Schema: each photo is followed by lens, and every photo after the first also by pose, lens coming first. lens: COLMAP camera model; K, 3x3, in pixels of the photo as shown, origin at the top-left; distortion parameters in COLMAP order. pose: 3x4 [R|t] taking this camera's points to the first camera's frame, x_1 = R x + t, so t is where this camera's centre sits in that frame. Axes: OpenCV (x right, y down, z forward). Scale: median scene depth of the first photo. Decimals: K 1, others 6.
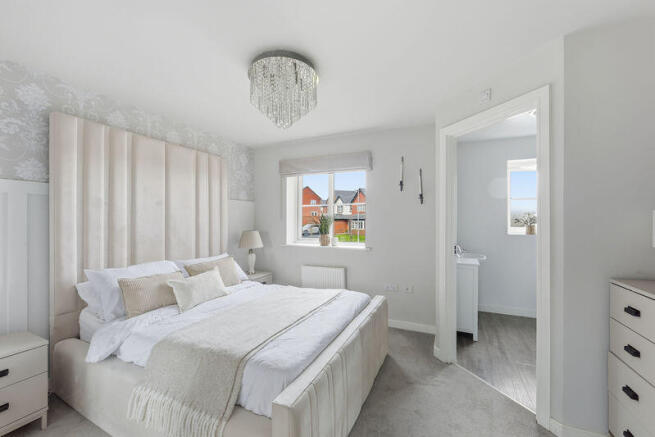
lens RADIAL K [[261.4, 0, 327.5], [0, 261.4, 218.5], [0, 0, 1]] dist [-0.010290, 0.000013]
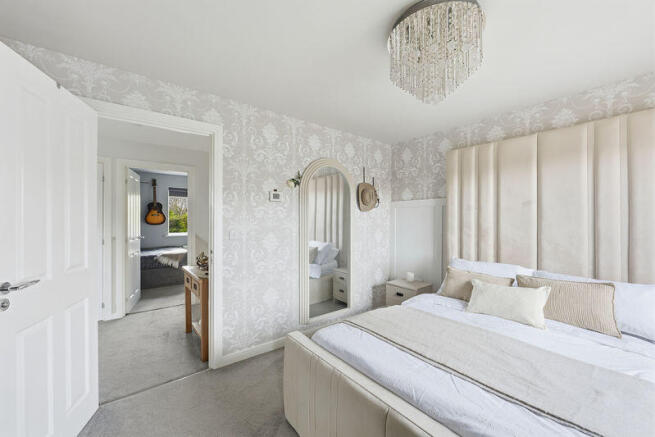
lens RADIAL K [[261.4, 0, 327.5], [0, 261.4, 218.5], [0, 0, 1]] dist [-0.010290, 0.000013]
pose [[-0.461868, -0.016322, -0.886799, 0.579637], [-0.010355, 0.999862, -0.013010, 0.014990], [0.886888, 0.003174, -0.461973, 0.963435]]
